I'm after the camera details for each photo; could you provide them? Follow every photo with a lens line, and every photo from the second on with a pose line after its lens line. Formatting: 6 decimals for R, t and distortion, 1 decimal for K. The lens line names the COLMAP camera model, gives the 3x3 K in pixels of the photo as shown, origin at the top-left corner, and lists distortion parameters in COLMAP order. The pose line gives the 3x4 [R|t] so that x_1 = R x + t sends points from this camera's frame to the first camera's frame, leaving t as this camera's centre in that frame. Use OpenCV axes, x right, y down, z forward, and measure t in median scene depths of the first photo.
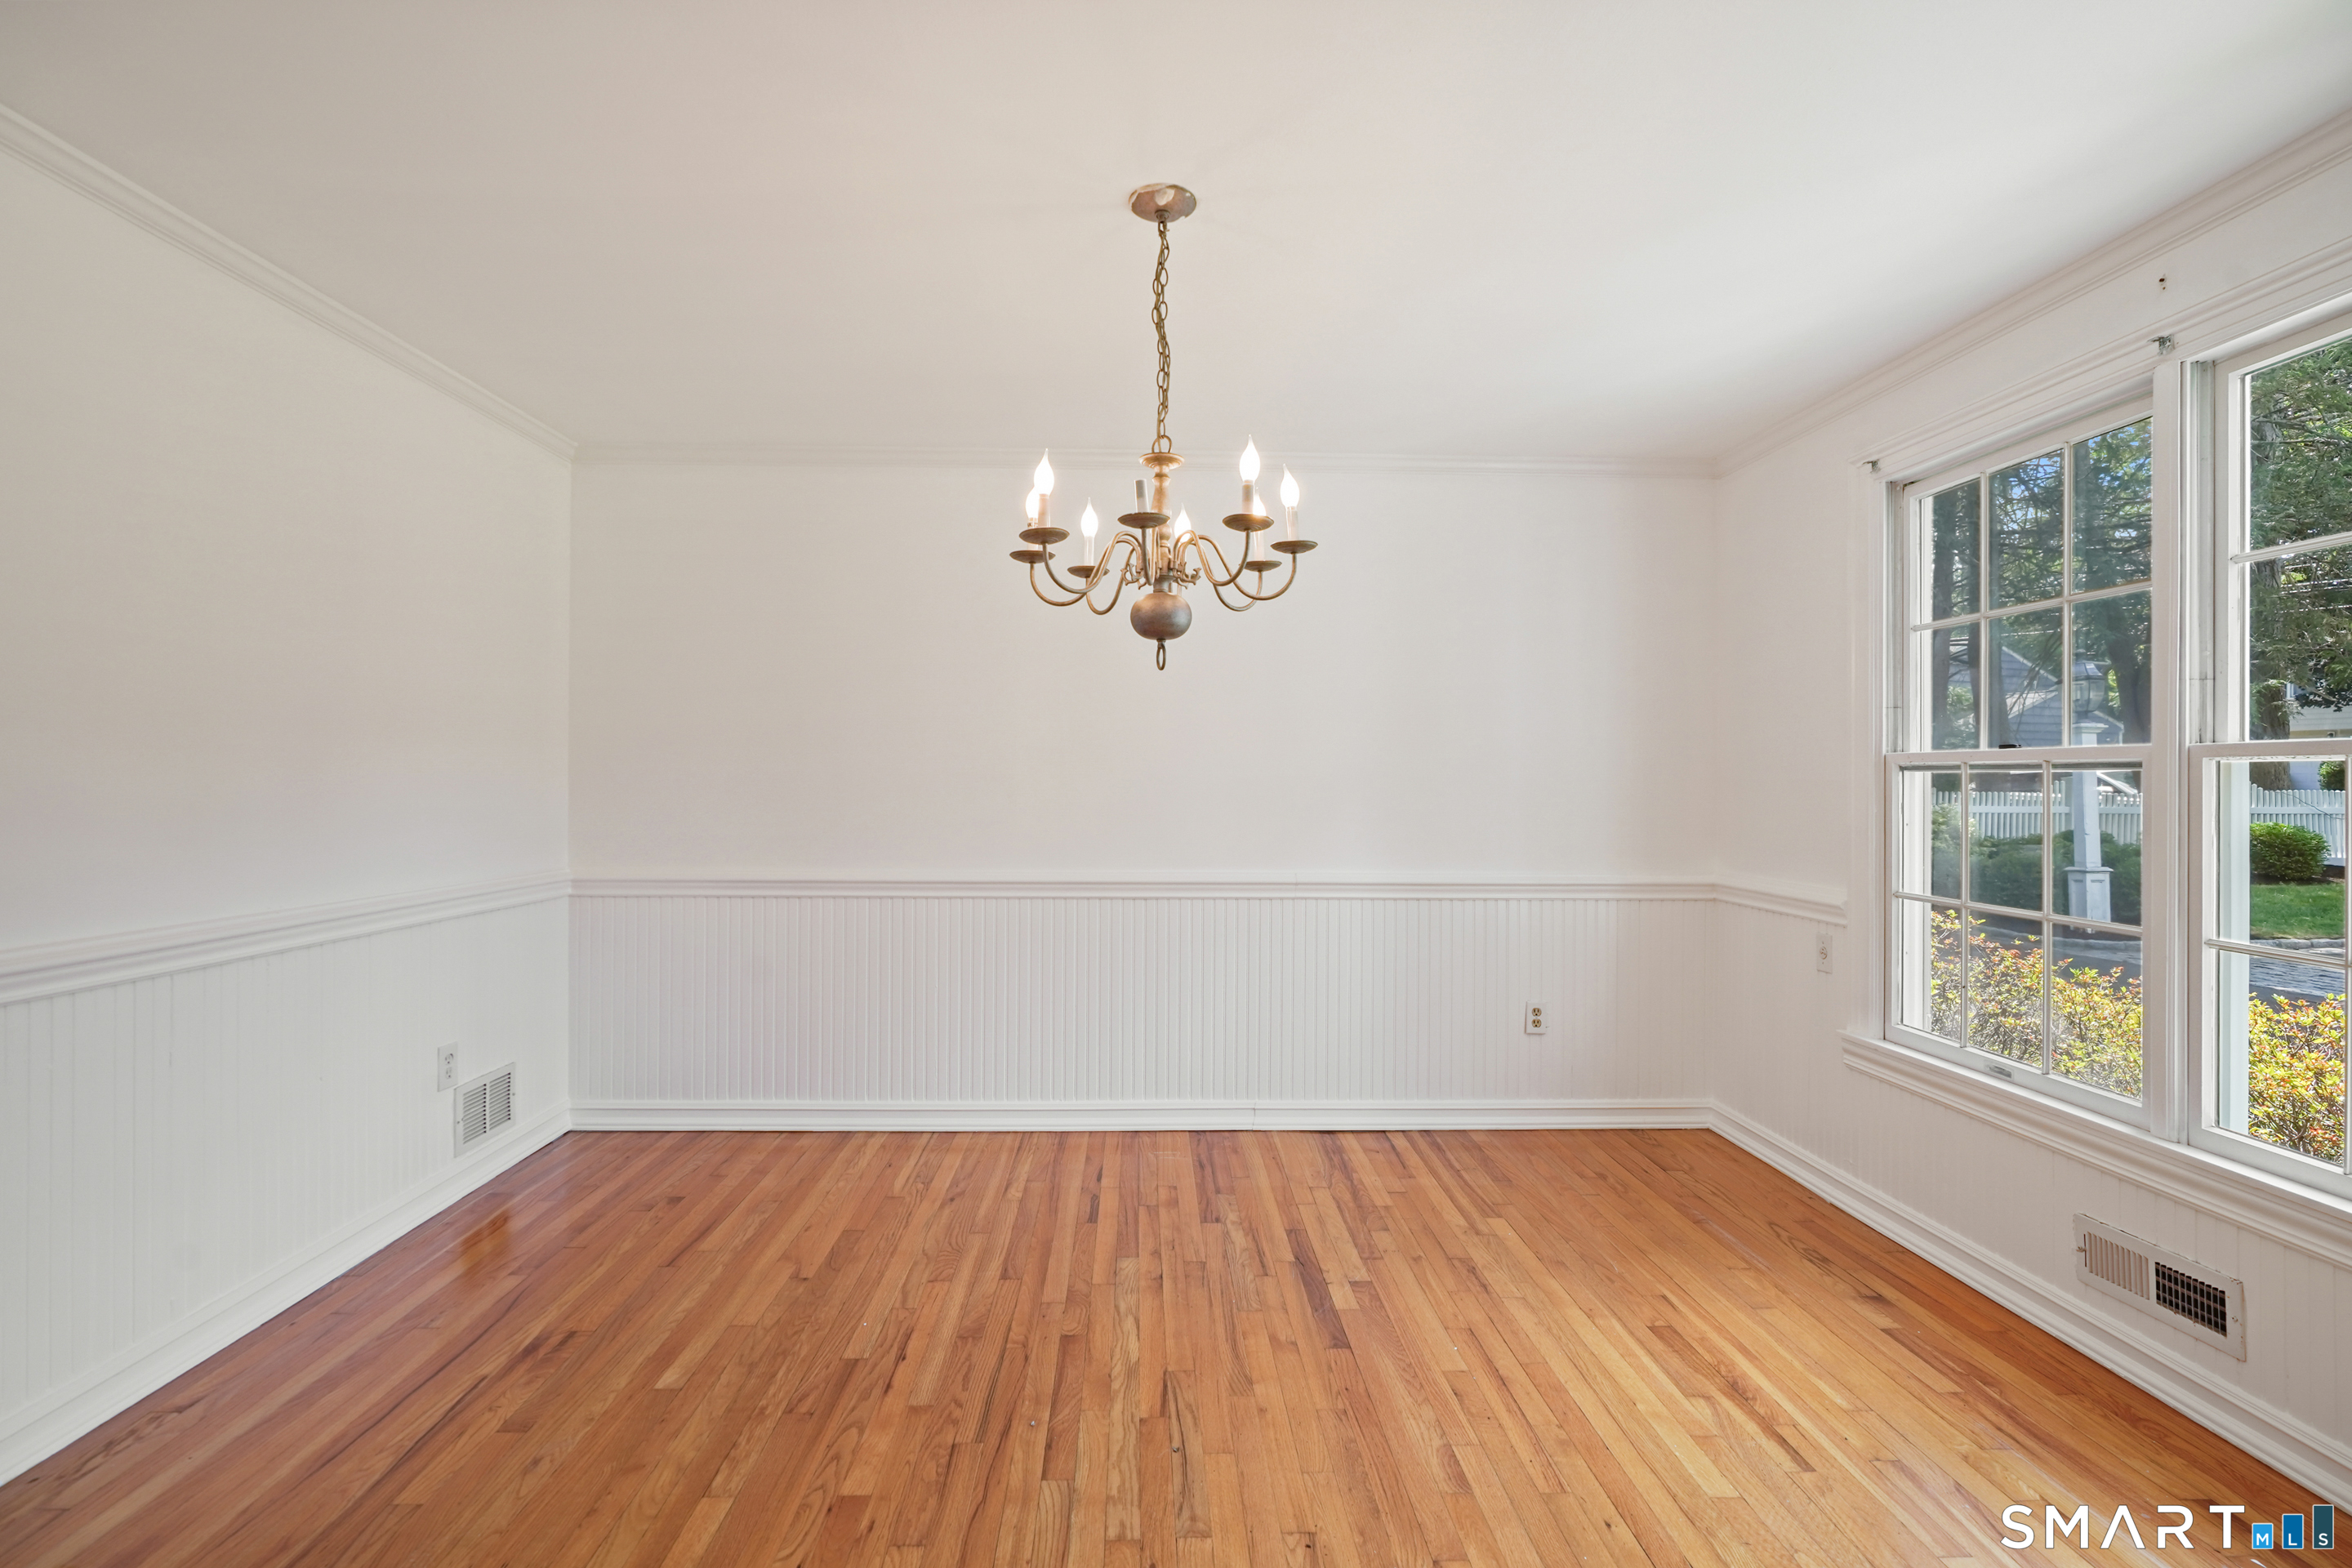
lens RADIAL K [[1082.2, 0, 1174.7], [0, 1082.2, 778.0], [0, 0, 1]] dist [-0.011812, 0.002443]
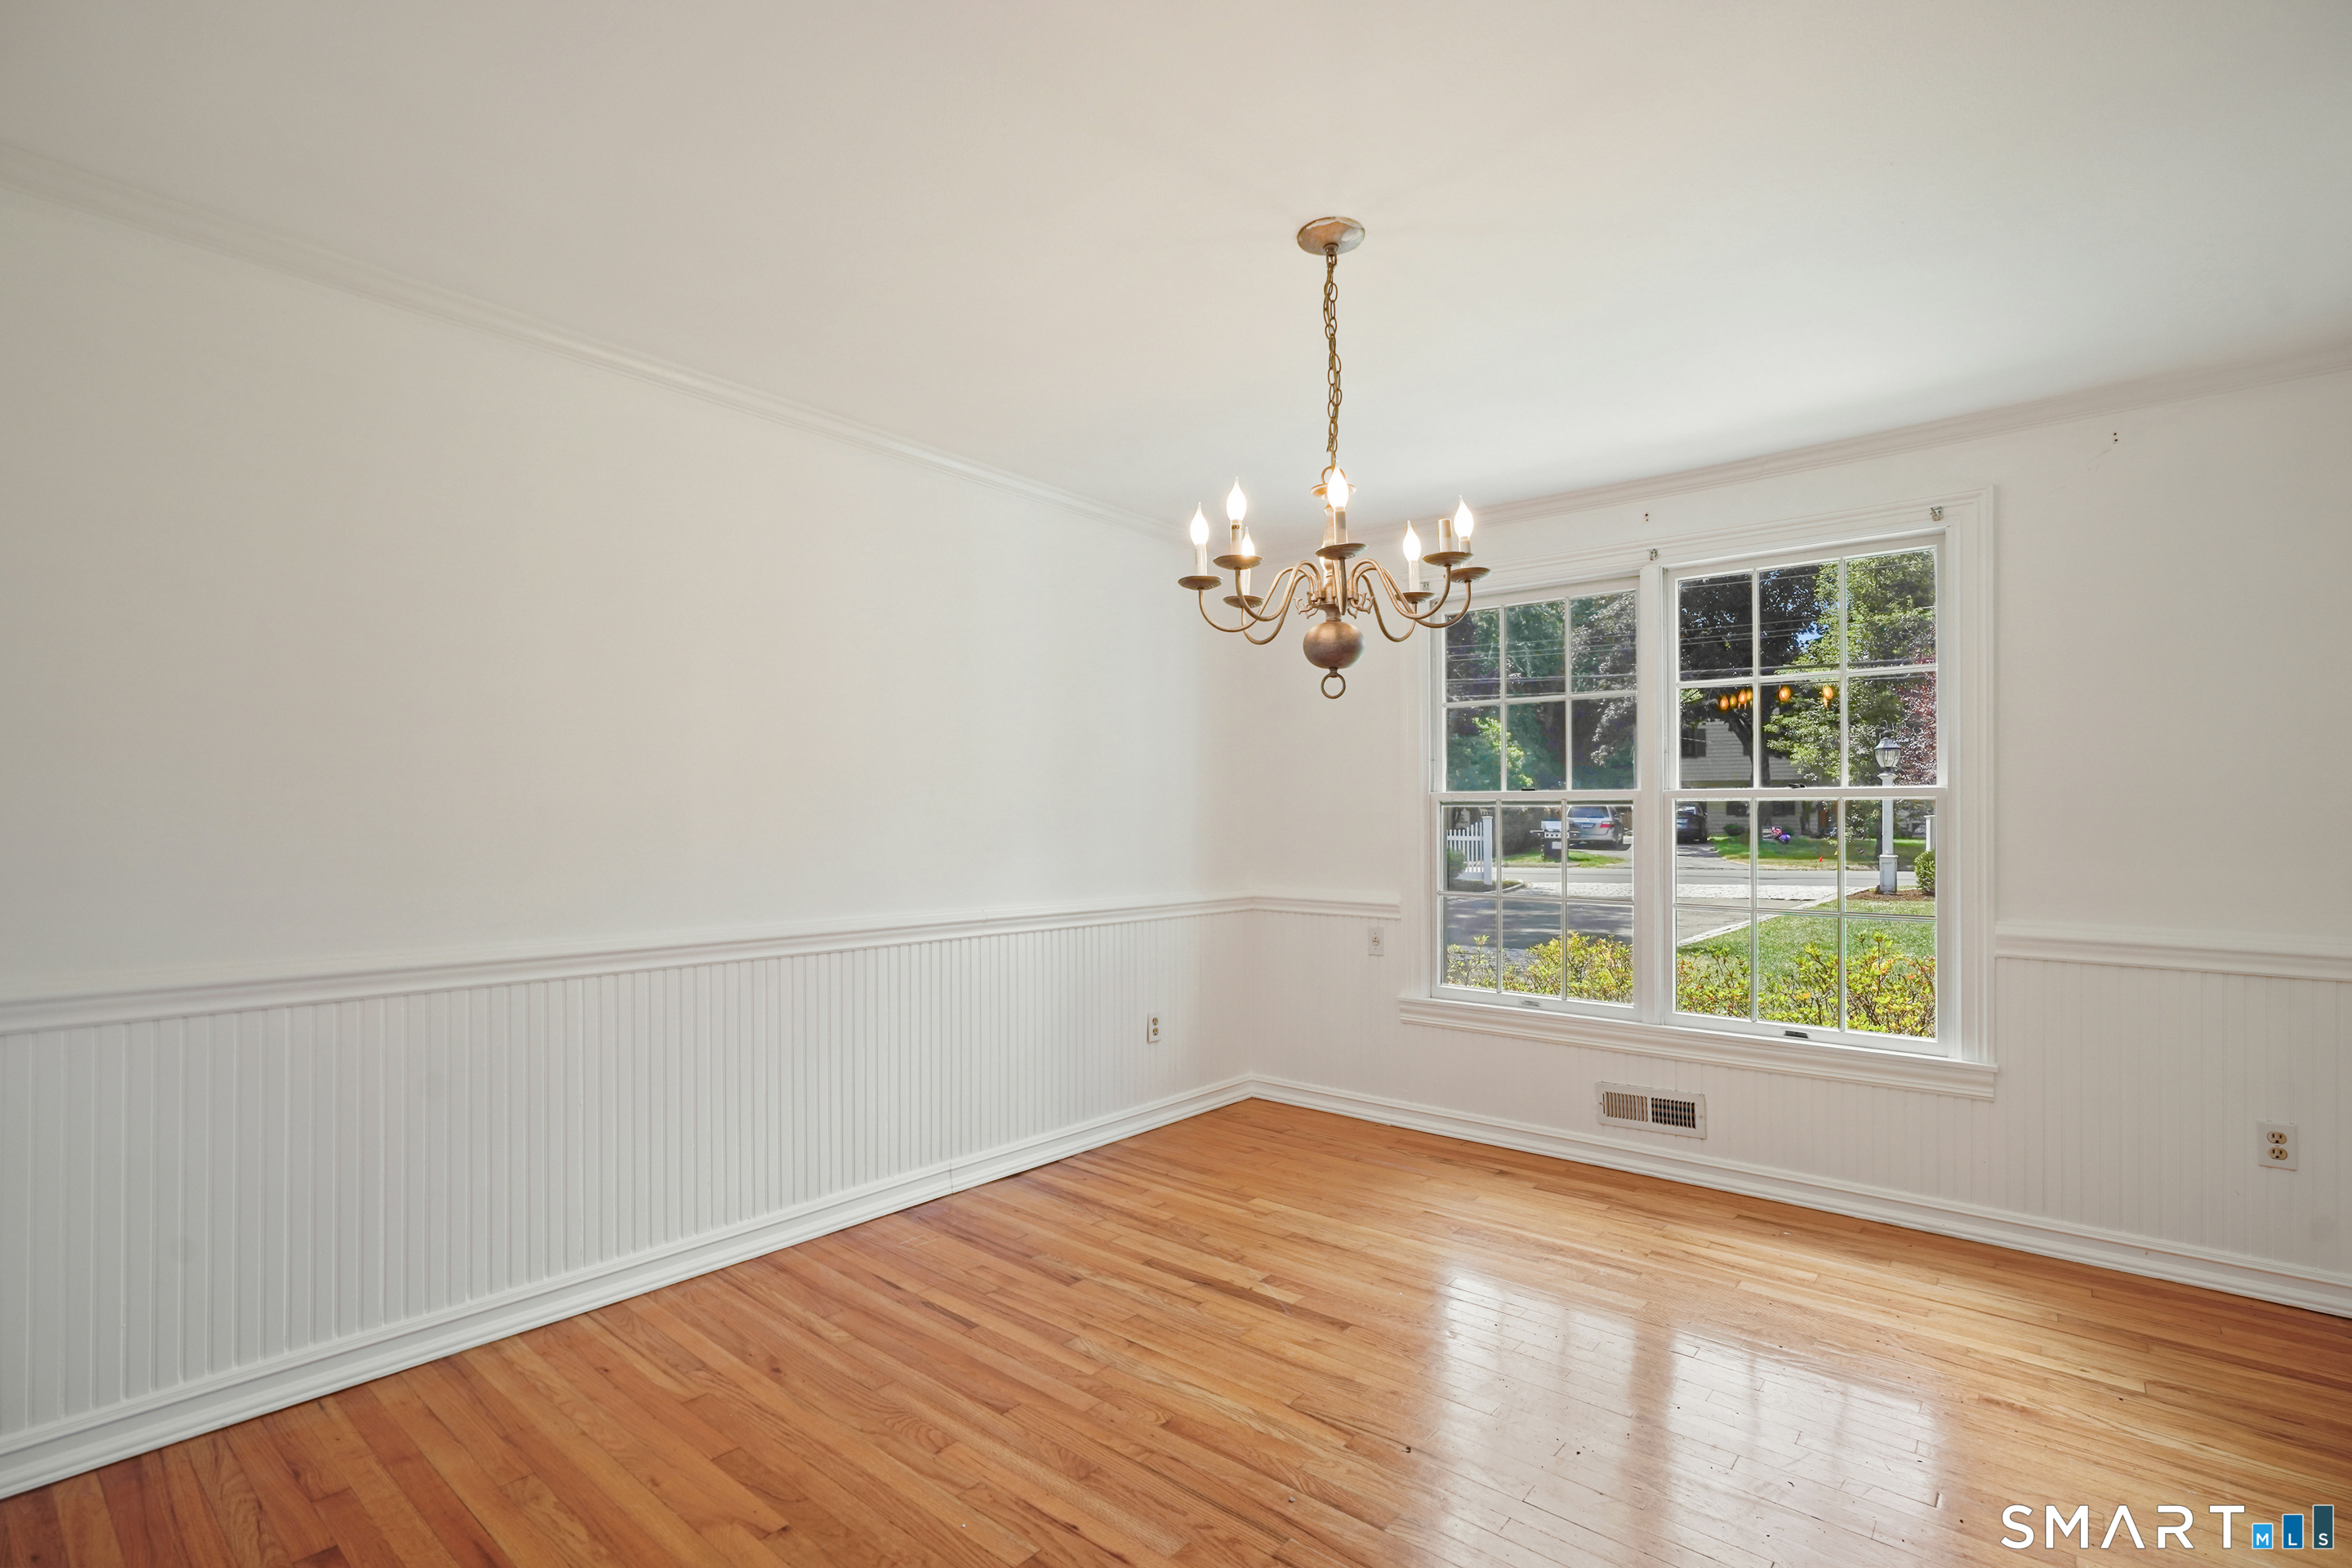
lens RADIAL K [[1082.2, 0, 1181.5], [0, 1082.2, 802.8], [0, 0, 1]] dist [-0.011812, 0.002443]
pose [[0.663331, 0.010518, 0.748252, -0.630012], [-0.001047, 0.999913, -0.013127, 0.009444], [-0.748325, 0.007924, 0.663285, 0.320023]]
